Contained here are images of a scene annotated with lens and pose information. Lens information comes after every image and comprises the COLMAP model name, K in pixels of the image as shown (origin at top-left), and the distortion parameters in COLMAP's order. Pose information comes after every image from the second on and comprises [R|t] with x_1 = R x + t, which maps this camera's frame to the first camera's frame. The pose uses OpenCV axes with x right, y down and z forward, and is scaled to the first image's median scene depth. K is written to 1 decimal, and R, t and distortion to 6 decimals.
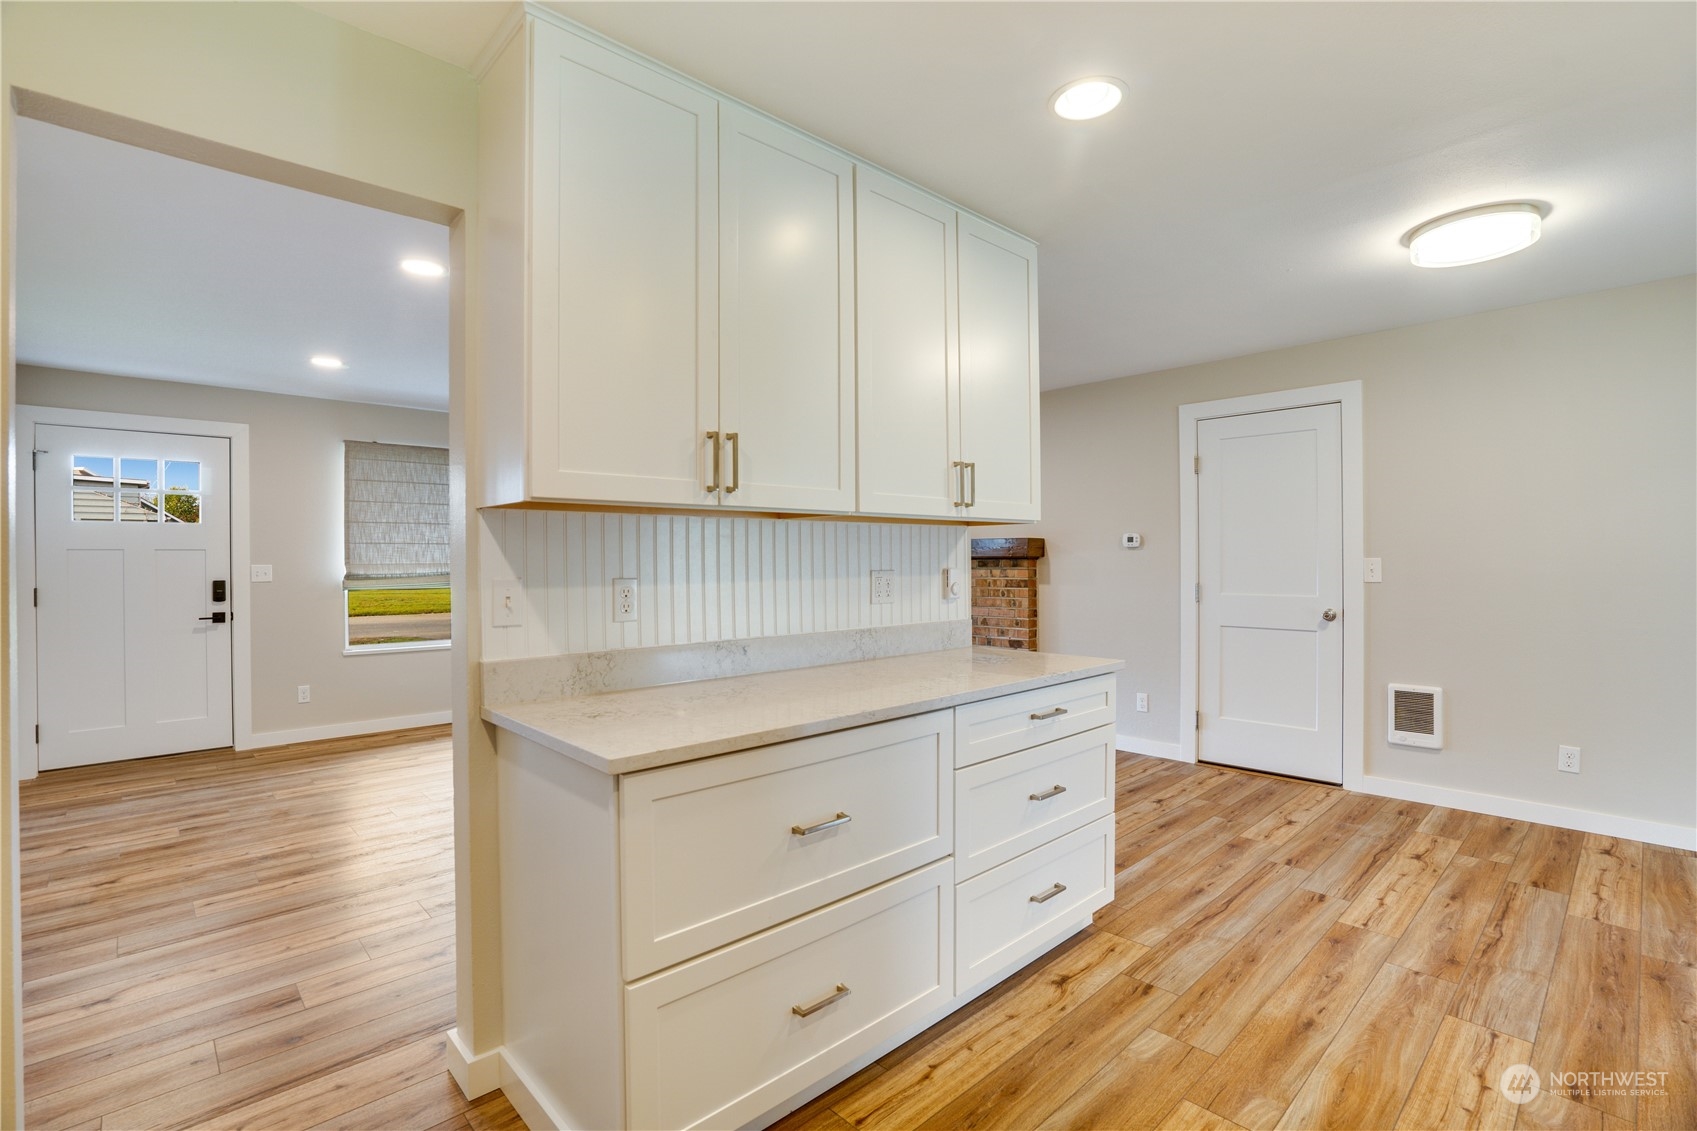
lens RADIAL K [[775.5, 0, 849.9], [0, 775.5, 571.7], [0, 0, 1]] dist [-0.020449, 0.007383]
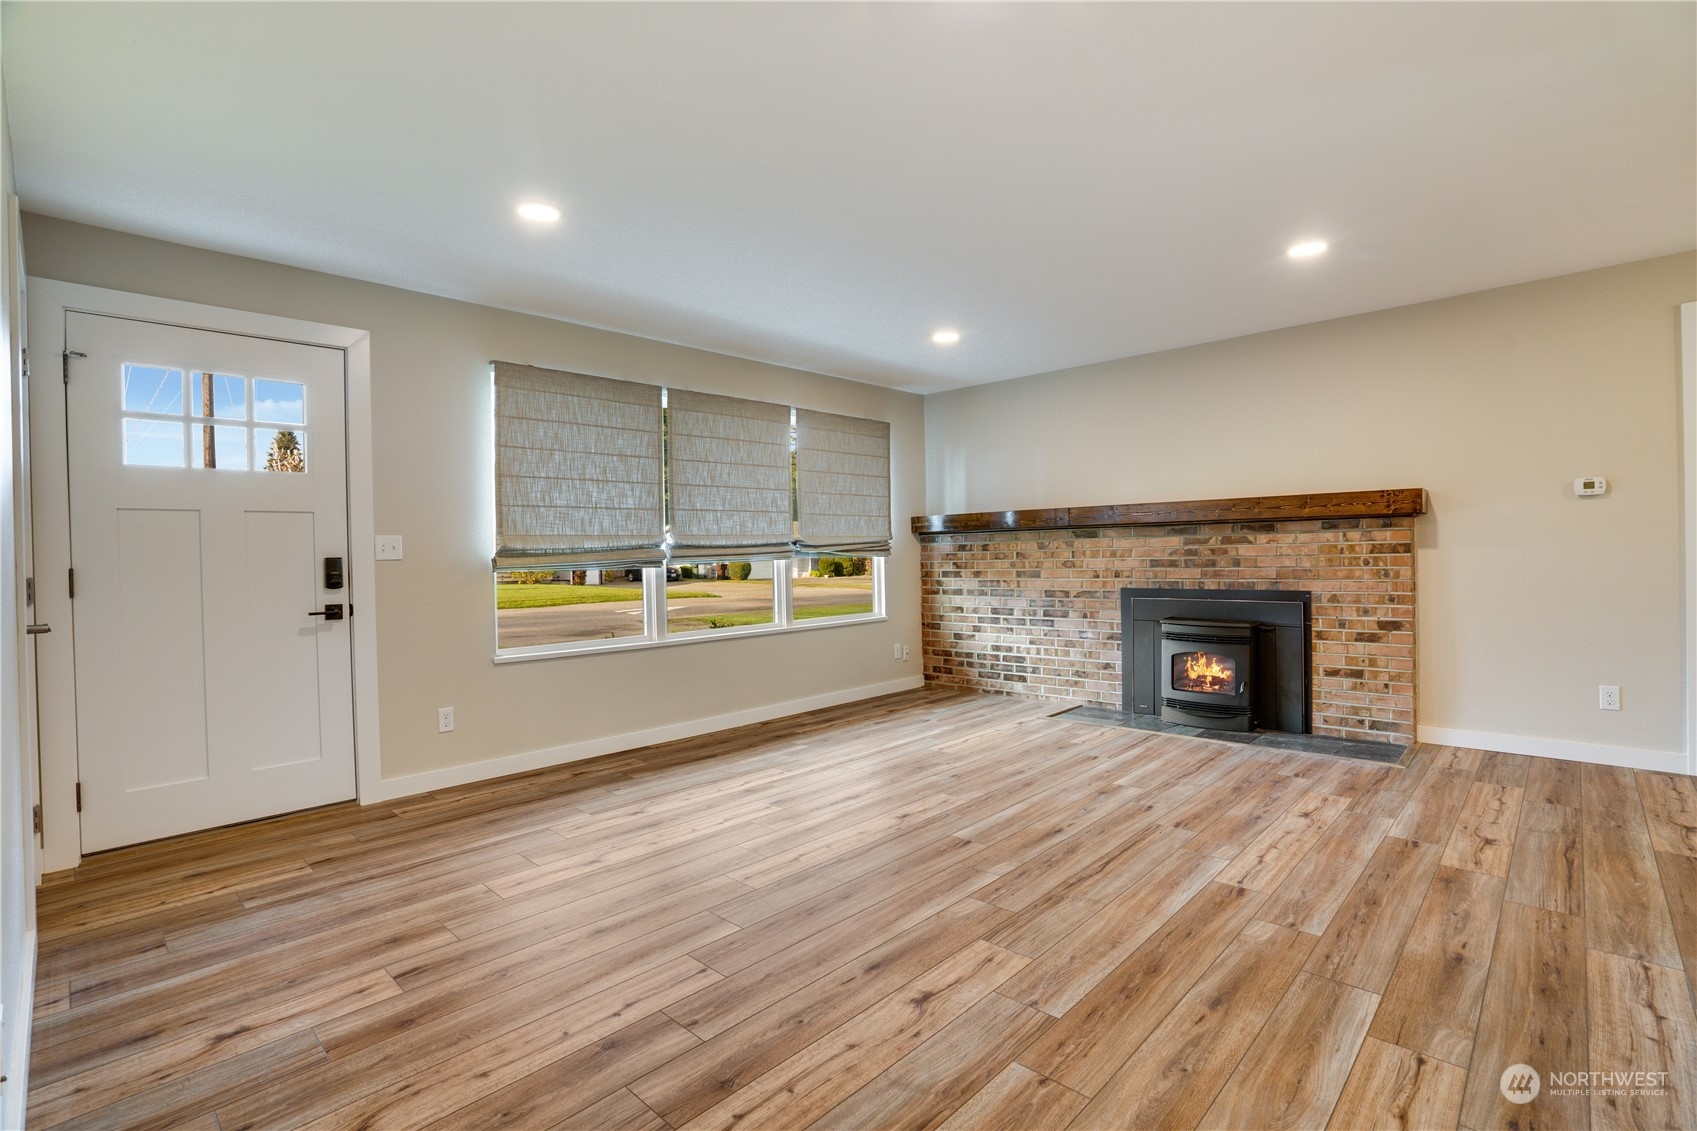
lens RADIAL K [[775.5, 0, 857.2], [0, 775.5, 563.9], [0, 0, 1]] dist [-0.020449, 0.007383]
pose [[0.998087, -0.015934, 0.059740, -0.386442], [0.015754, 0.999870, 0.003482, 0.021054], [-0.059788, -0.002534, 0.998208, 0.280634]]
